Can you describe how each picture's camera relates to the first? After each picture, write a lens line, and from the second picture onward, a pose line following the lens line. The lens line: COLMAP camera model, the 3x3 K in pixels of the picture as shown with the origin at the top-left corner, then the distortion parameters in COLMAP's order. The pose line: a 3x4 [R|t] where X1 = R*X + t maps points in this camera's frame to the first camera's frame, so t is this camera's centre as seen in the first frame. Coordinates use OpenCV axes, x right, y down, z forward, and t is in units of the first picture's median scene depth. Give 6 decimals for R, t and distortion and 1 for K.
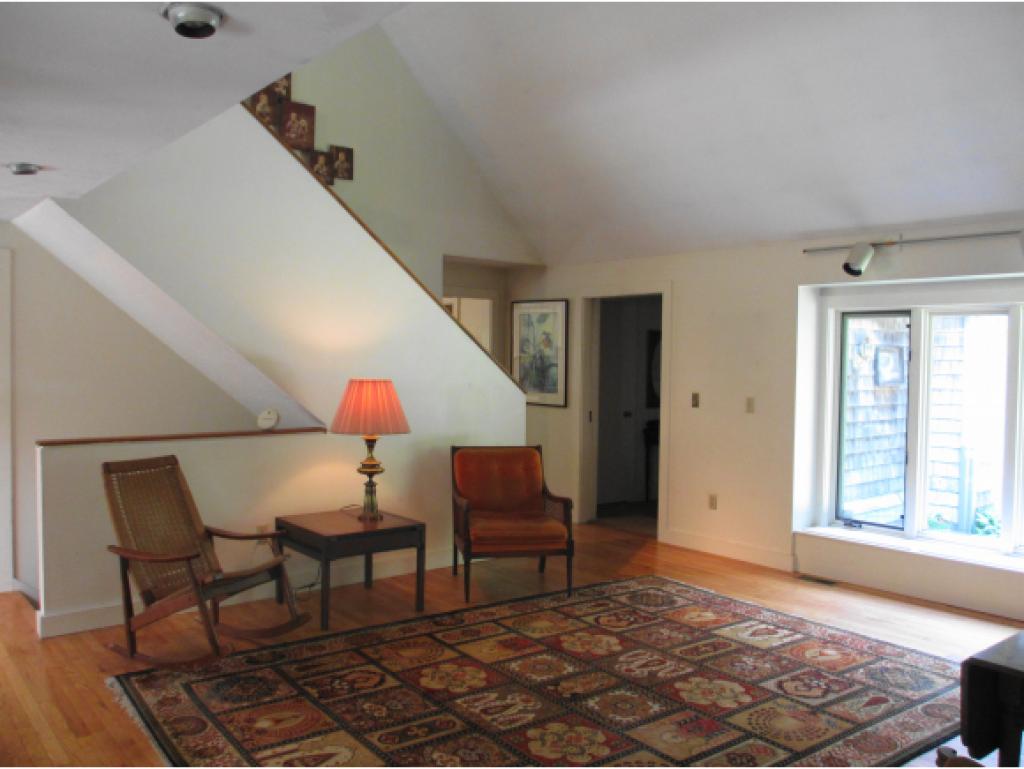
lens RADIAL K [[860.9, 0, 514.7], [0, 860.9, 385.0], [0, 0, 1]] dist [-0.046793, 0.005882]
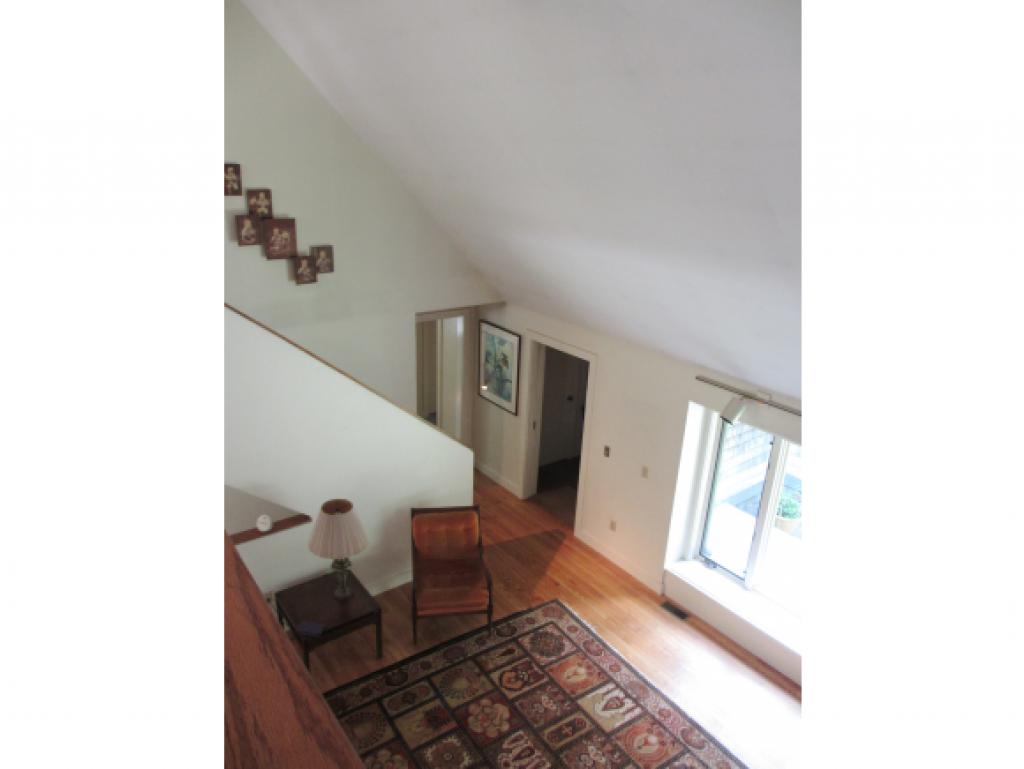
lens RADIAL K [[650.0, 0, 517.4], [0, 650.0, 384.3], [0, 0, 1]] dist [-0.034540, 0.000212]
pose [[0.999039, 0.040011, -0.017919, 0.096584], [-0.032171, 0.946751, 0.320355, -0.419303], [0.029782, -0.319470, 0.947128, 0.110395]]
